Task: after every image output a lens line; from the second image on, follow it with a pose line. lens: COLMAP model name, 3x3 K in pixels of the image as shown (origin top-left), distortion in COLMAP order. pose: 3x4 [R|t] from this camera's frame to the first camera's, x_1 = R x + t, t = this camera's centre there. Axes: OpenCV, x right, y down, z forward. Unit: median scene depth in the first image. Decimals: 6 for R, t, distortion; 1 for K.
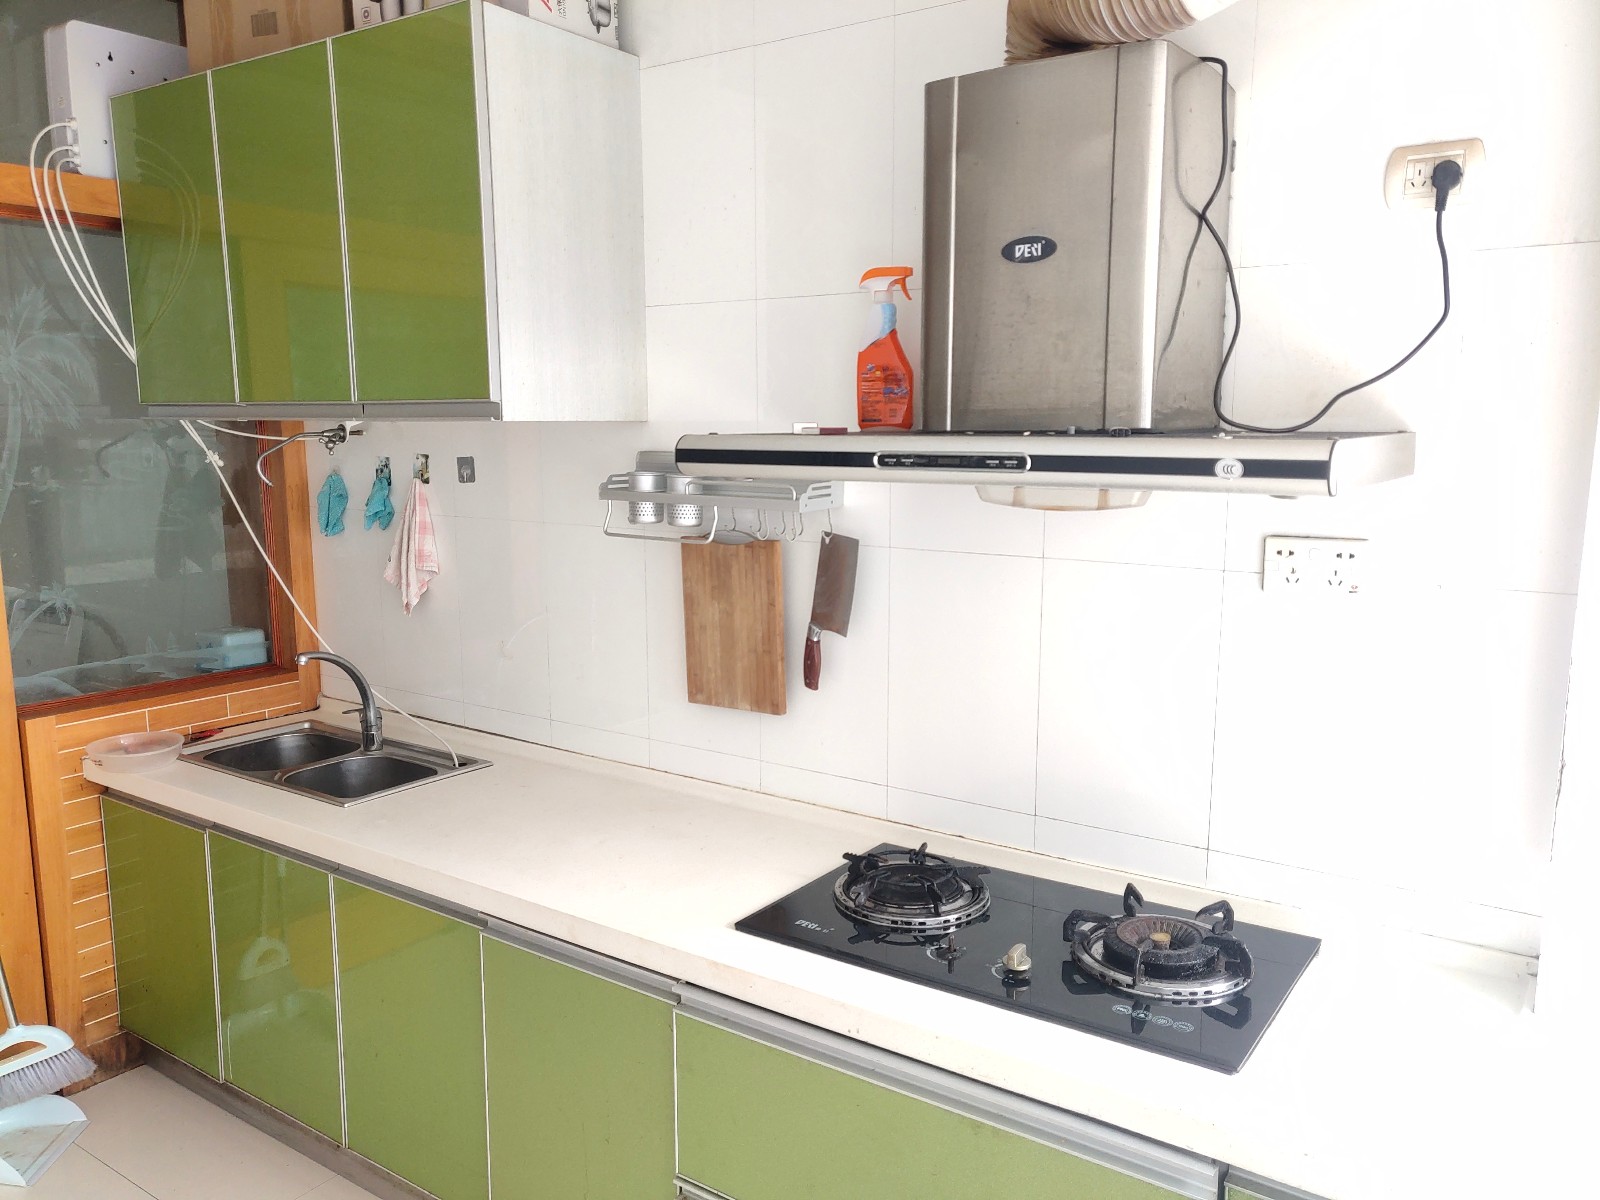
lens RADIAL K [[1234.3, 0, 804.5], [0, 1234.3, 613.7], [0, 0, 1]] dist [0.069266, -0.052886]
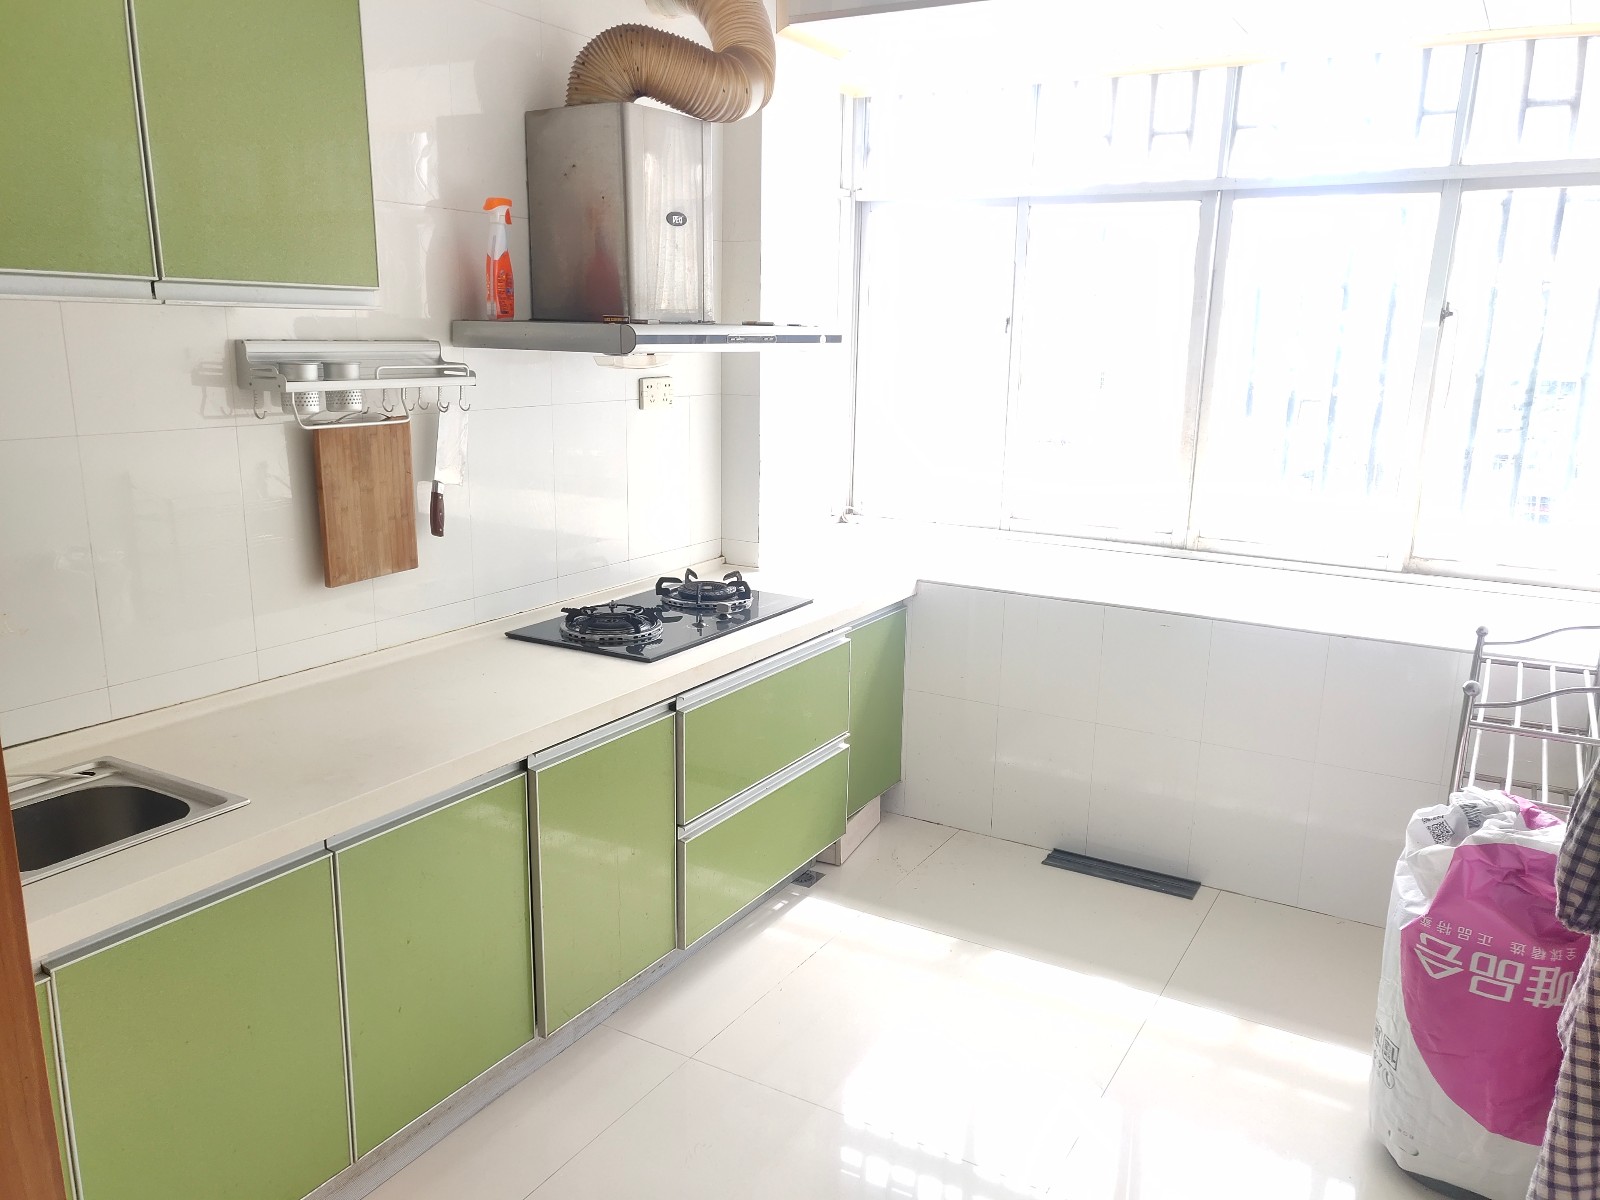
lens RADIAL K [[1234.3, 0, 804.5], [0, 1234.3, 613.7], [0, 0, 1]] dist [0.069266, -0.052886]
pose [[-0.091486, -0.232702, 0.968235, -1.208260], [0.137989, 0.959970, 0.243754, -0.112219], [-0.986199, 0.155906, -0.055713, 0.715209]]
